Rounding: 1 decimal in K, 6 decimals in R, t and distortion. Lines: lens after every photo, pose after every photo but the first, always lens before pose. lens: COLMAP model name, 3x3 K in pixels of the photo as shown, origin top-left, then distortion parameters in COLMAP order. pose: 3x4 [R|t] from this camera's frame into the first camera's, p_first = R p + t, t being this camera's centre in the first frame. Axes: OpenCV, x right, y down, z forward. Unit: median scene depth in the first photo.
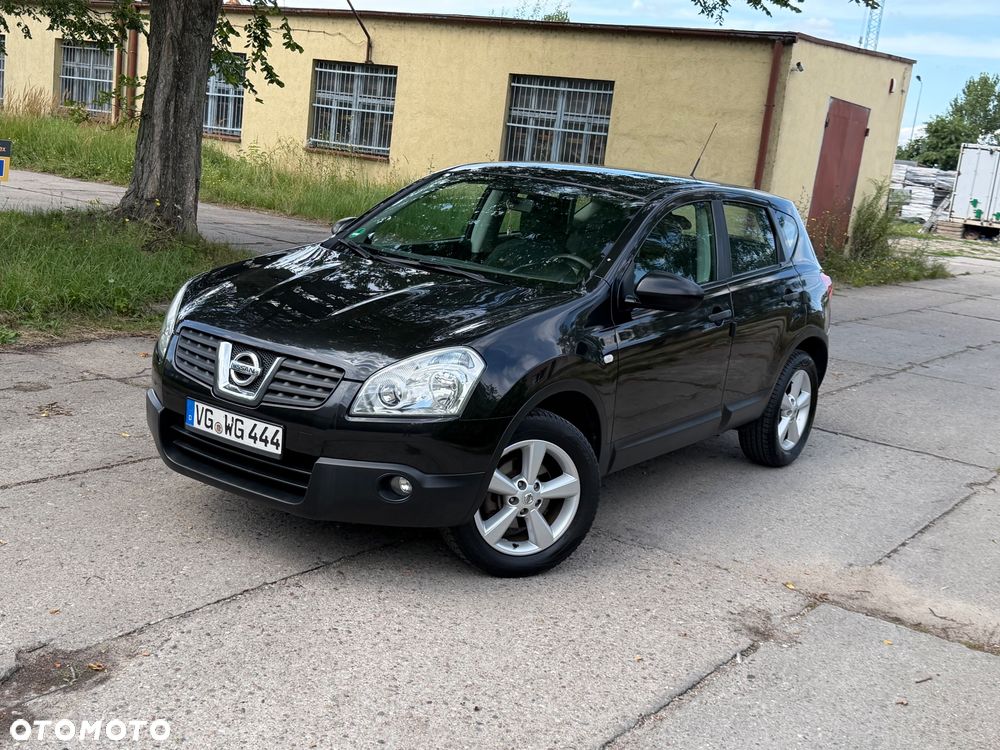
lens RADIAL K [[1197.4, 0, 500.0], [0, 1197.4, 375.0], [0, 0, 1]] dist [0.106340, -0.050234]
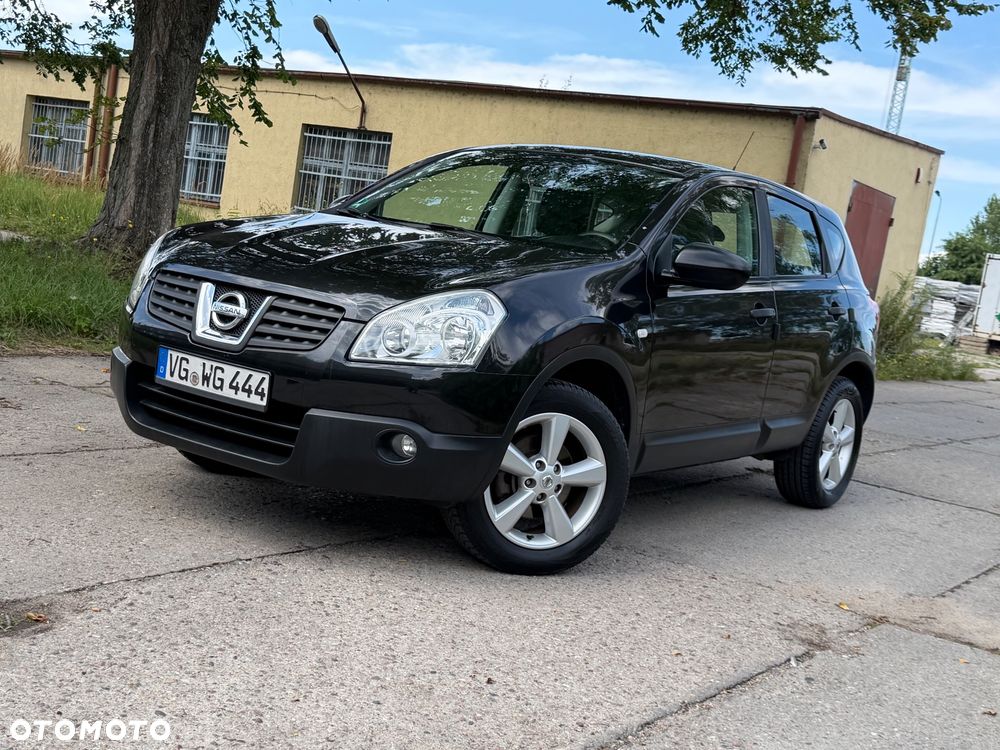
lens RADIAL K [[1291.8, 0, 496.2], [0, 1291.8, 376.5], [0, 0, 1]] dist [0.109919, -0.066071]
pose [[0.999160, 0.040228, 0.007858, -0.022955], [-0.039326, 0.994896, -0.092928, 0.113518], [-0.011556, 0.092541, 0.995642, 0.063916]]
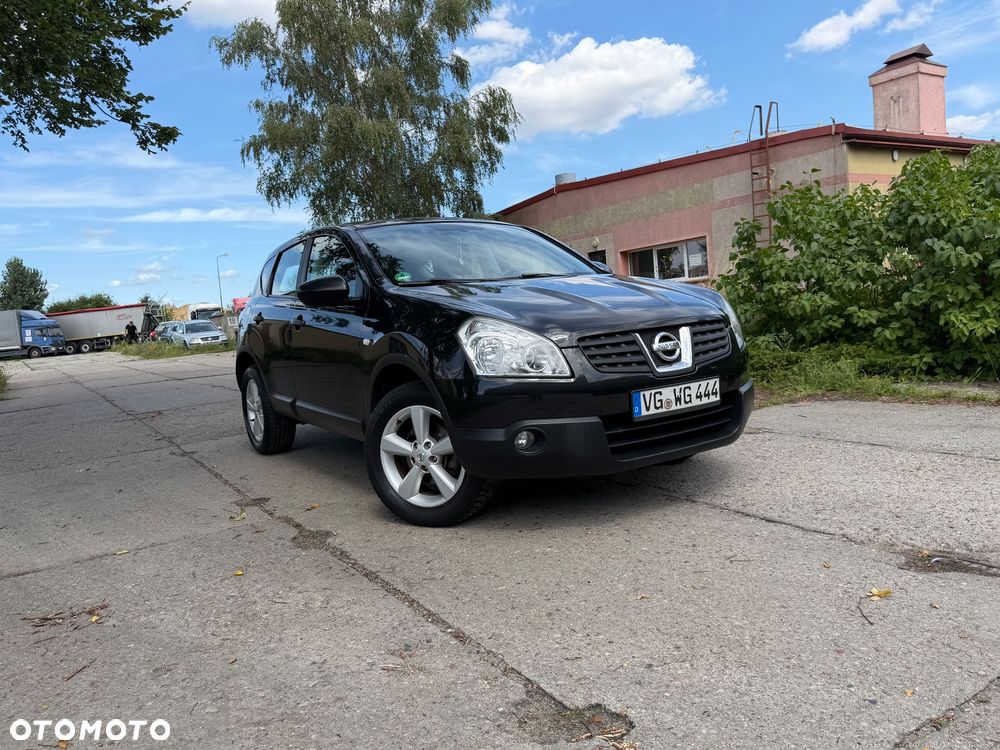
lens RADIAL K [[756.9, 0, 506.2], [0, 756.9, 372.4], [0, 0, 1]] dist [0.114581, -0.203402]
pose [[0.363611, -0.224277, 0.904150, -0.898351], [0.300134, 0.947035, 0.114214, -0.107915], [-0.881877, 0.229837, 0.411665, 0.804147]]
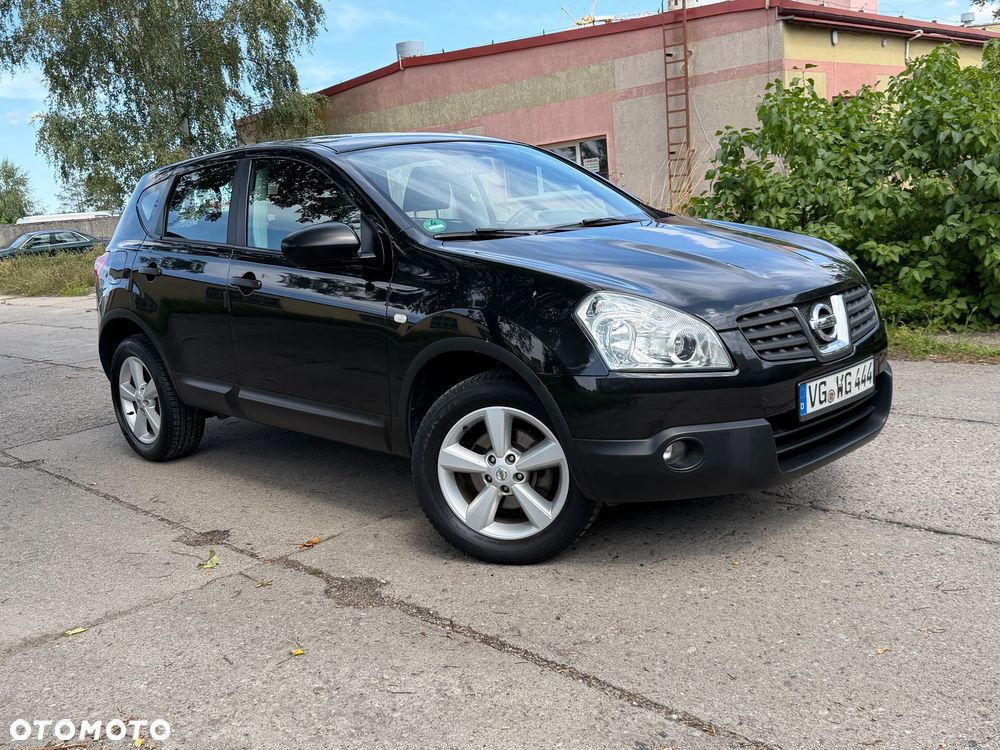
lens RADIAL K [[988.3, 0, 508.1], [0, 988.3, 381.7], [0, 0, 1]] dist [0.121251, -0.222669]
pose [[0.165656, -0.303369, 0.938363, -0.935336], [0.287130, 0.925124, 0.248400, -0.212295], [-0.943459, 0.228283, 0.240358, 1.009826]]
